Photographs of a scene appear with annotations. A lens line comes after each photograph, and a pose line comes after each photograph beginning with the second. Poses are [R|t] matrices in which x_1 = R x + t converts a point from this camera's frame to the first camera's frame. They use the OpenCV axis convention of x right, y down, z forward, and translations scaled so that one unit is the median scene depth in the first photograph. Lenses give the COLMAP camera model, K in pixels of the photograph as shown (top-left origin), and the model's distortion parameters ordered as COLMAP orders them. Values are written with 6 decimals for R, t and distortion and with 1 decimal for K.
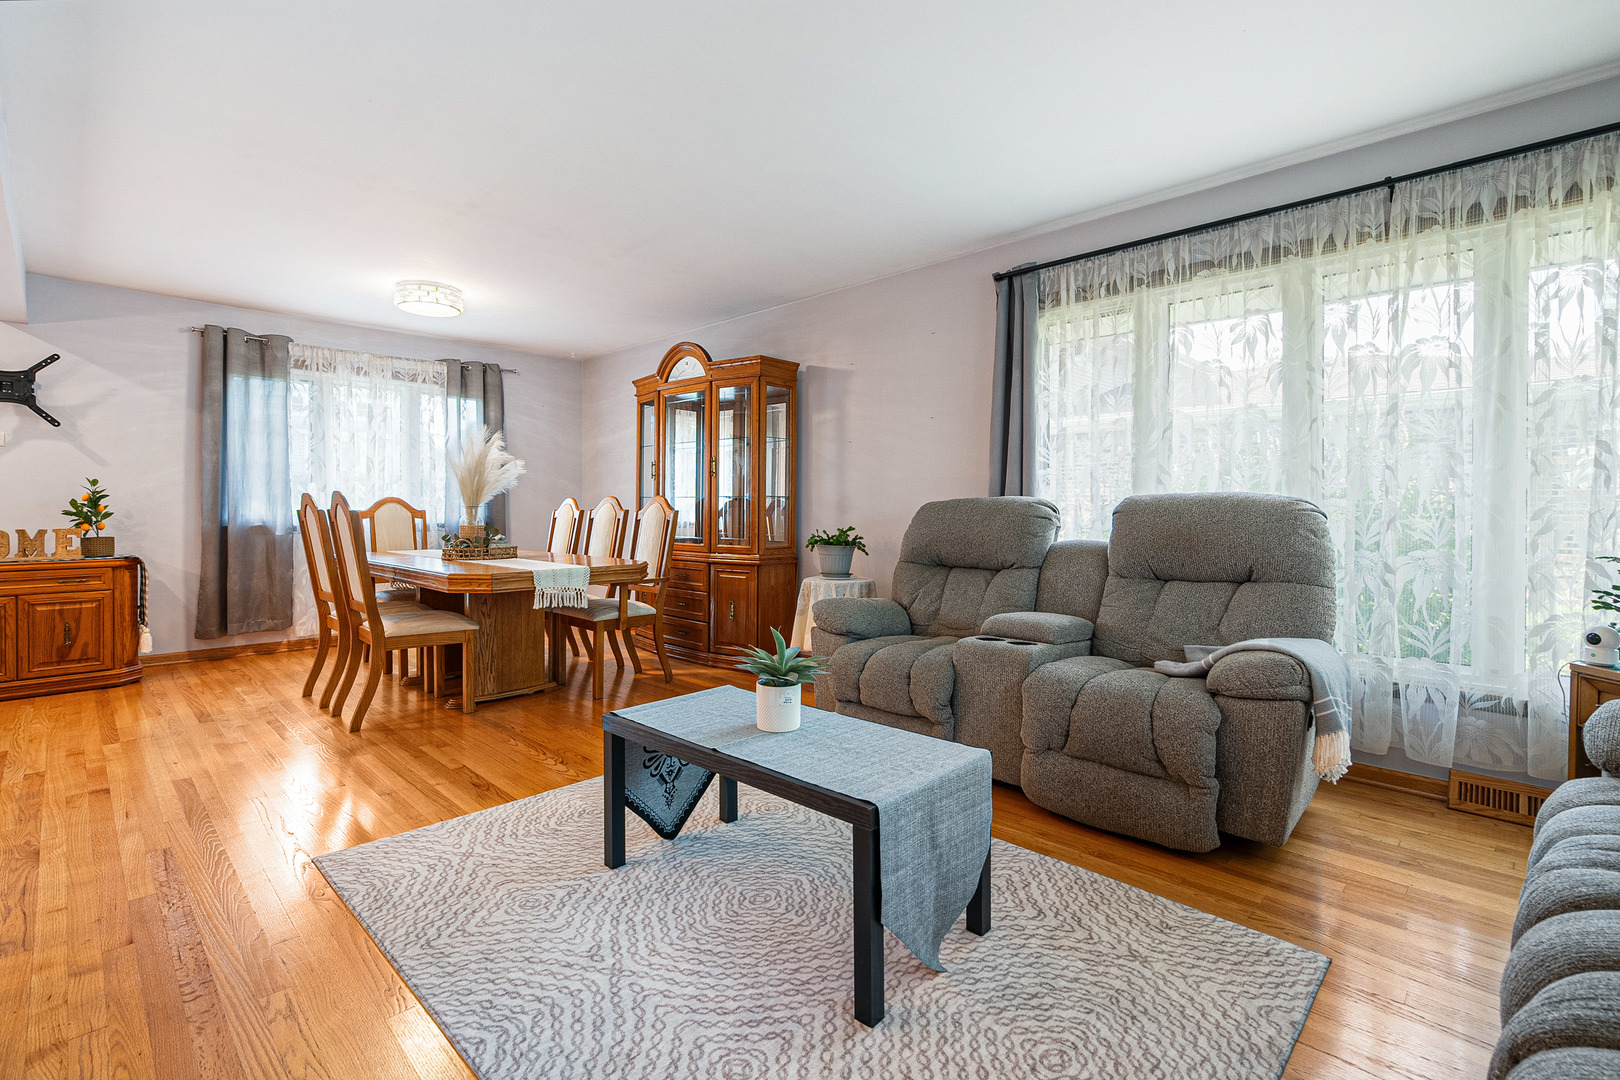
lens RADIAL K [[730.6, 0, 810.5], [0, 730.6, 530.8], [0, 0, 1]] dist [-0.000262, 0.000442]
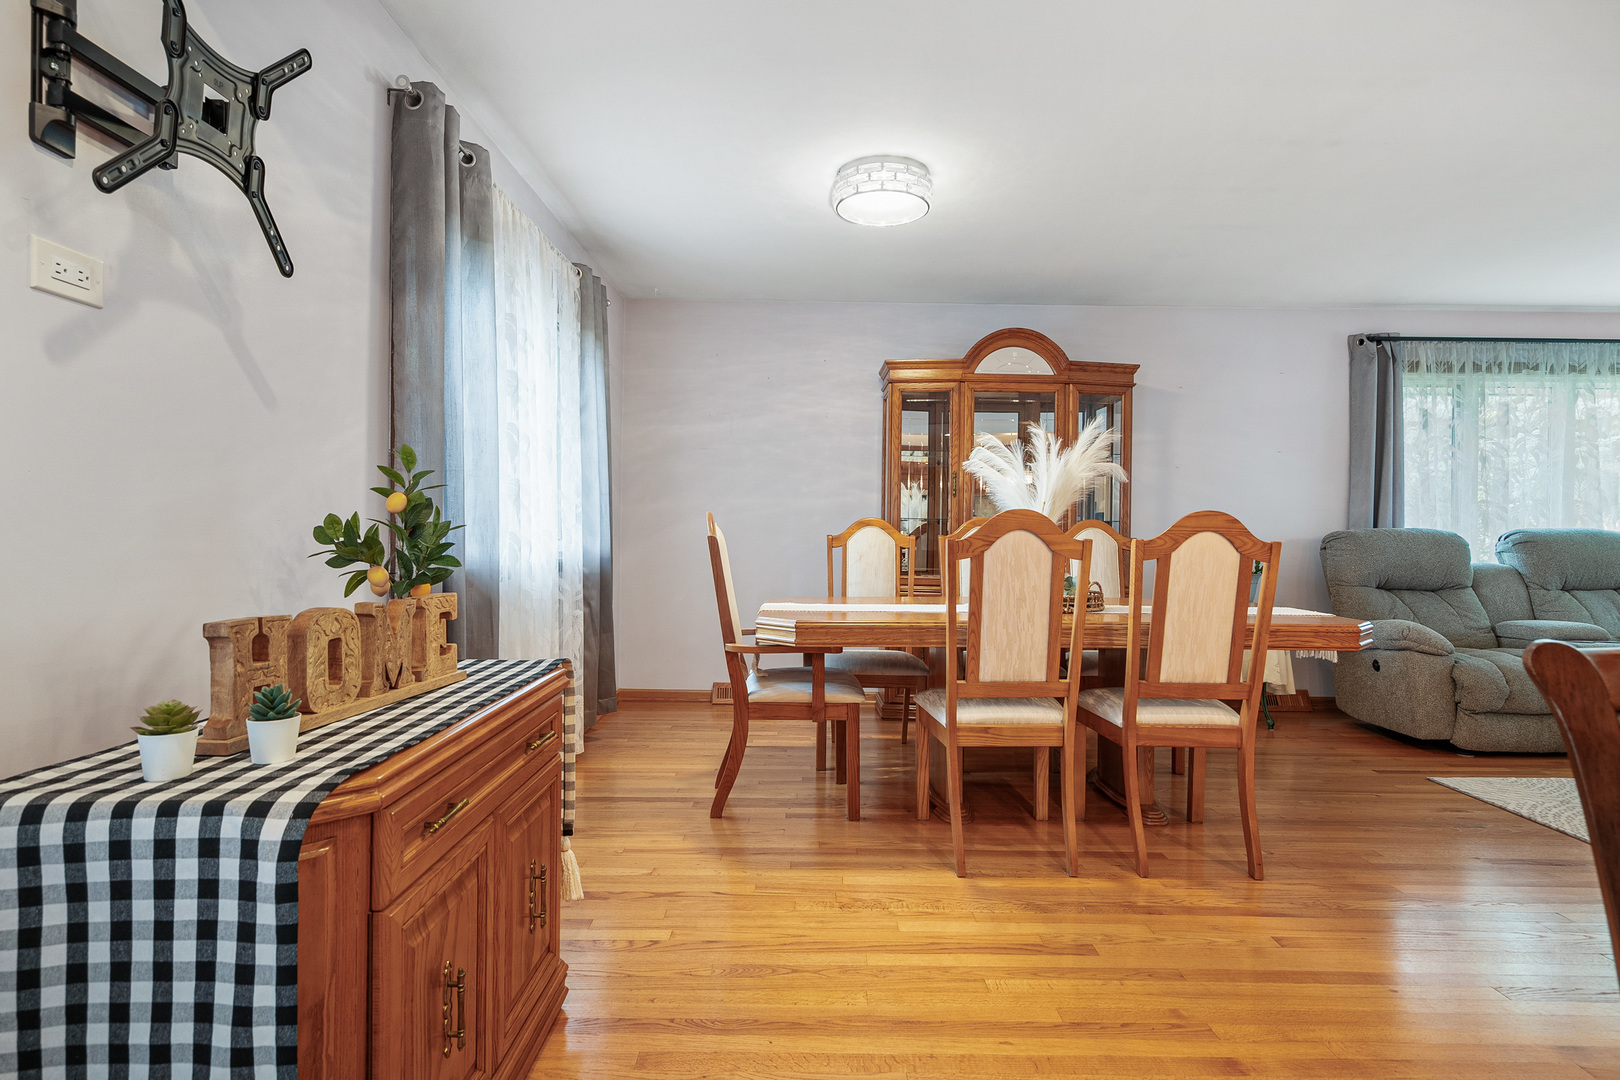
lens RADIAL K [[844.4, 0, 808.3], [0, 844.4, 538.8], [0, 0, 1]] dist [0.003010, 0.000471]
pose [[0.714705, 0.001195, 0.699425, -1.325903], [0.015177, 0.999737, -0.017216, -0.020065], [-0.699261, 0.022919, 0.714499, 0.676981]]
